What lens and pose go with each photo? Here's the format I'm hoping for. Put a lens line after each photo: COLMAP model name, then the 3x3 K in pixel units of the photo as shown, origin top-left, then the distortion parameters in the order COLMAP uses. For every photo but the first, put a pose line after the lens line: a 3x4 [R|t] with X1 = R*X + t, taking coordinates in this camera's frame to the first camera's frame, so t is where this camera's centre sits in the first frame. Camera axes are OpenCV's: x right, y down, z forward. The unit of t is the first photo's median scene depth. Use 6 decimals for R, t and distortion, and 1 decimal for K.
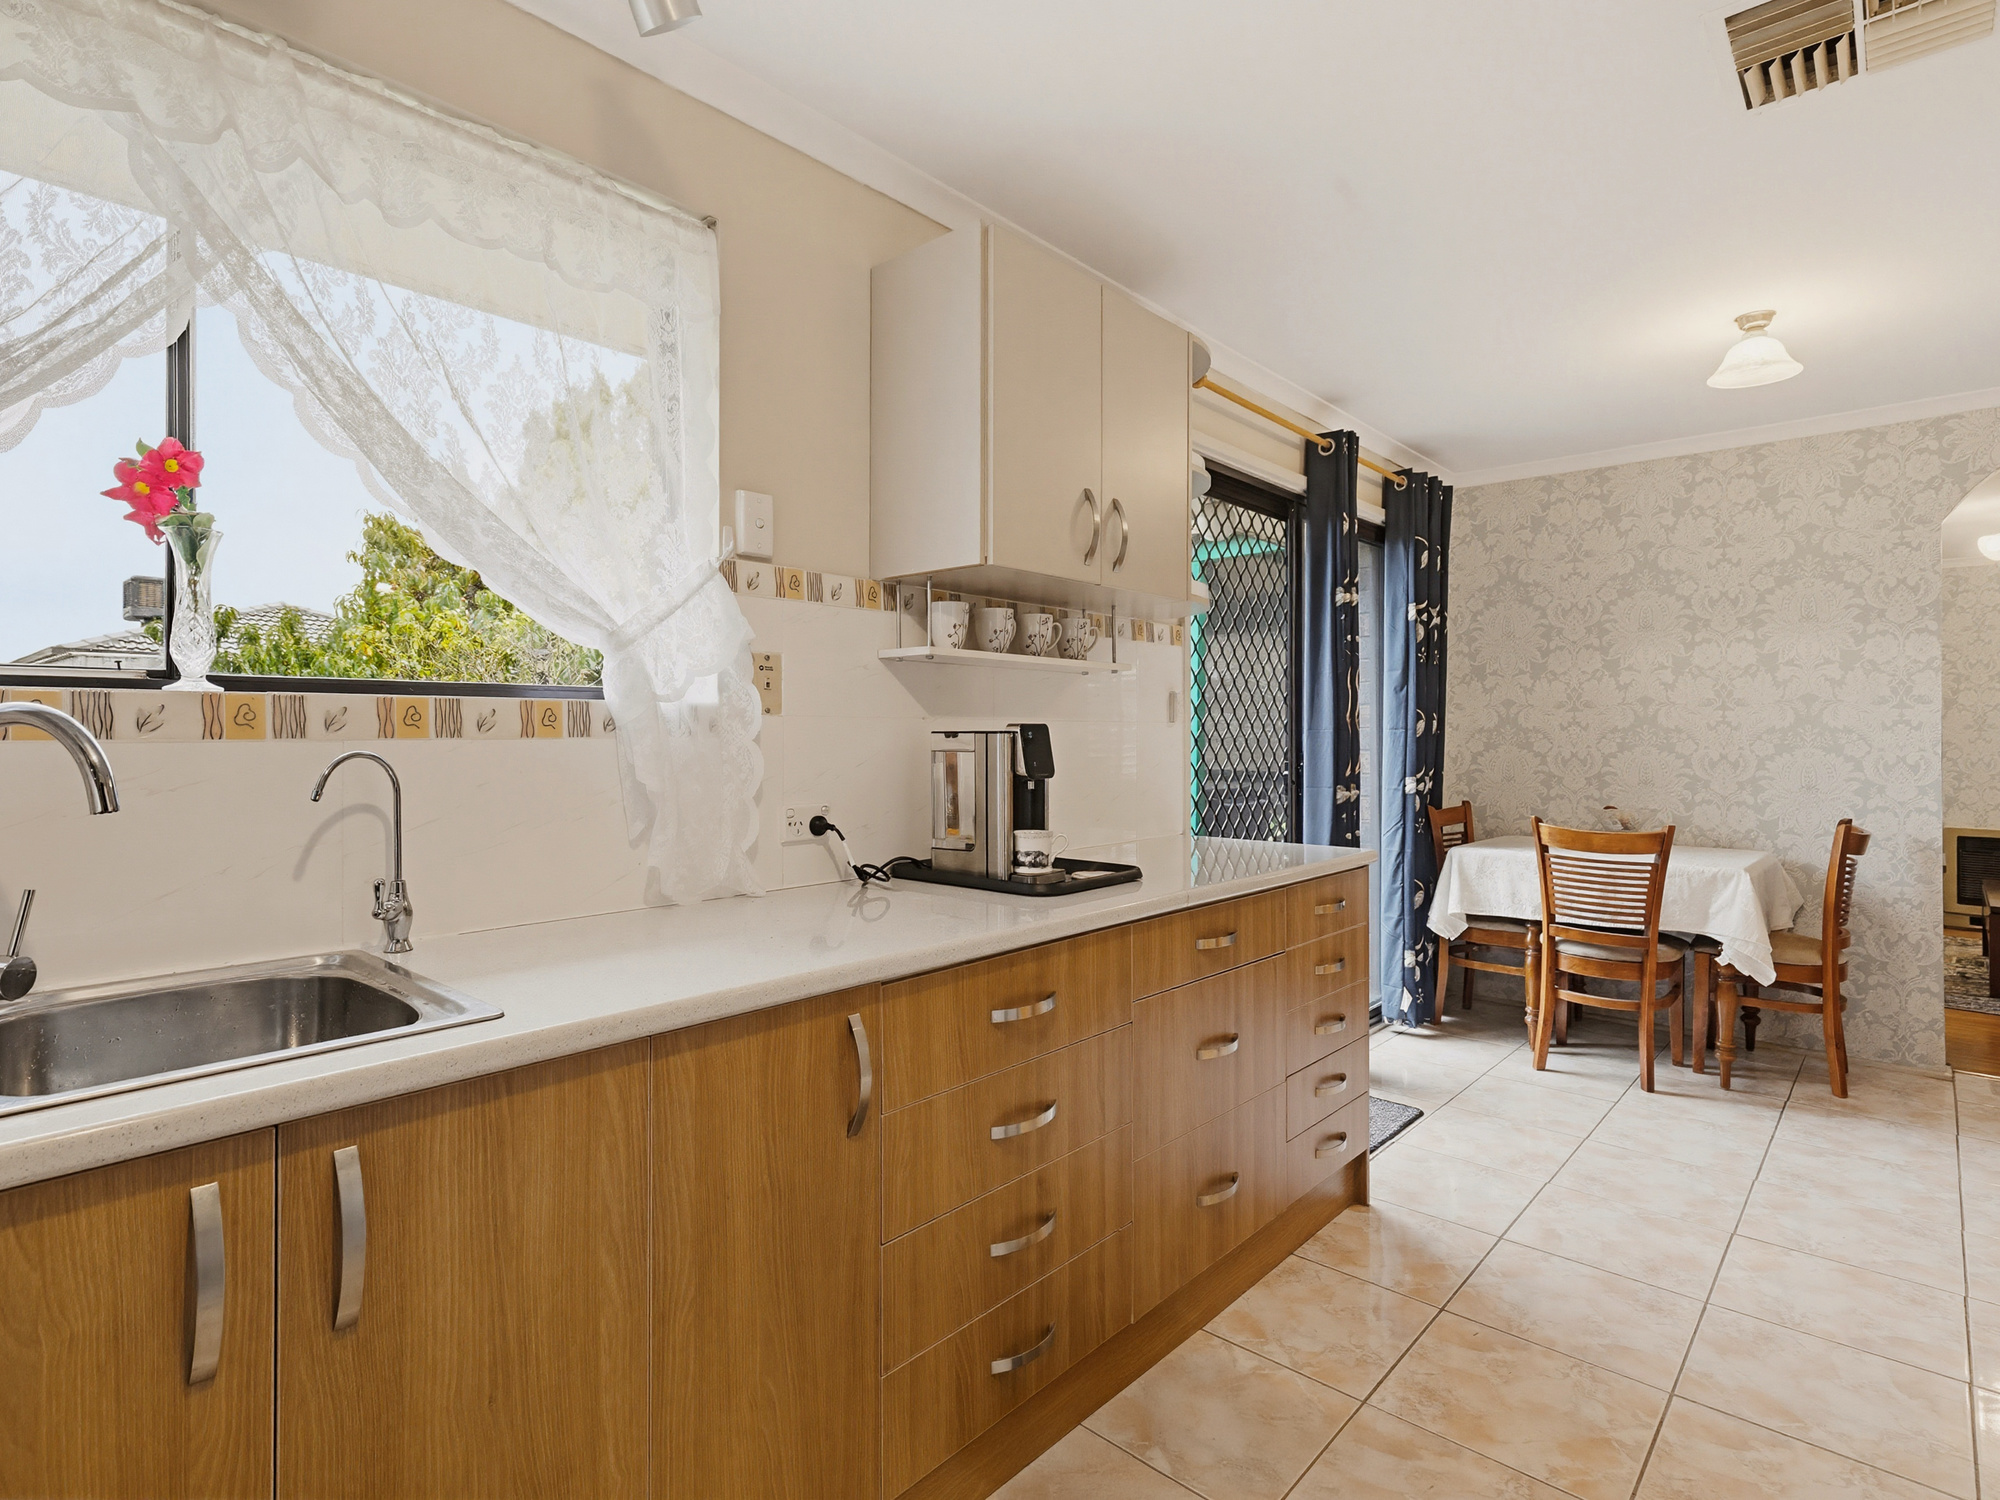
lens RADIAL K [[996.5, 0, 980.1], [0, 996.5, 734.0], [0, 0, 1]] dist [0.001839, -0.000193]
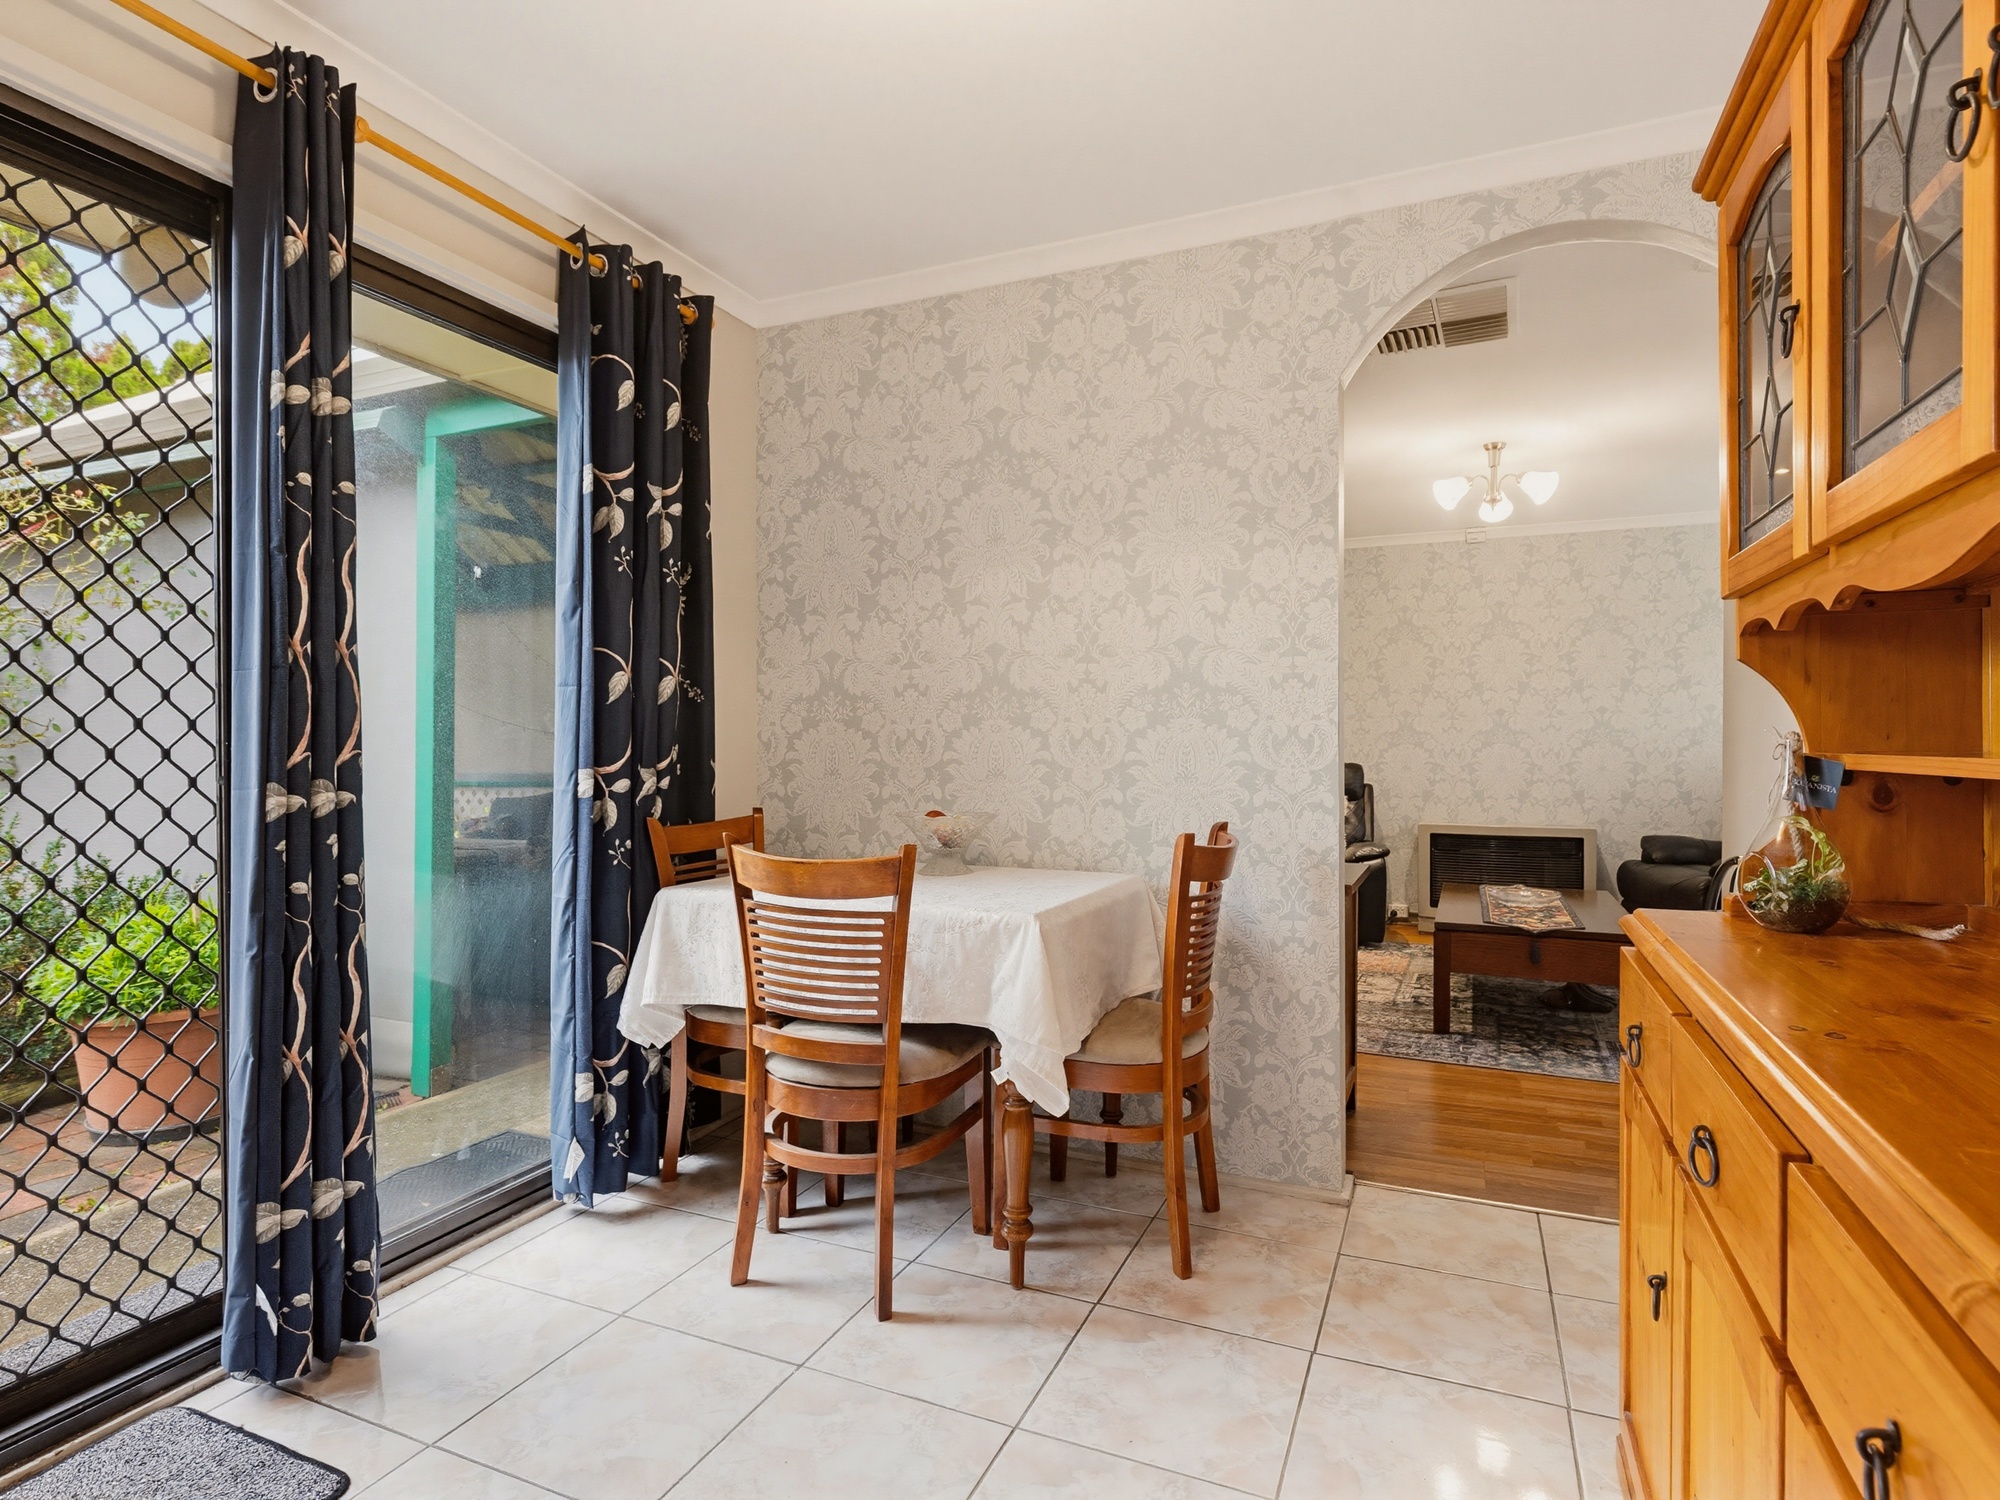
lens RADIAL K [[1153.9, 0, 886.1], [0, 1153.9, 753.2], [0, 0, 1]] dist [-0.000403, -0.003663]
pose [[0.952337, -0.009164, 0.304910, 0.419211], [0.005550, 0.999904, 0.012715, 0.028329], [-0.304998, -0.010416, 0.952296, 0.338377]]
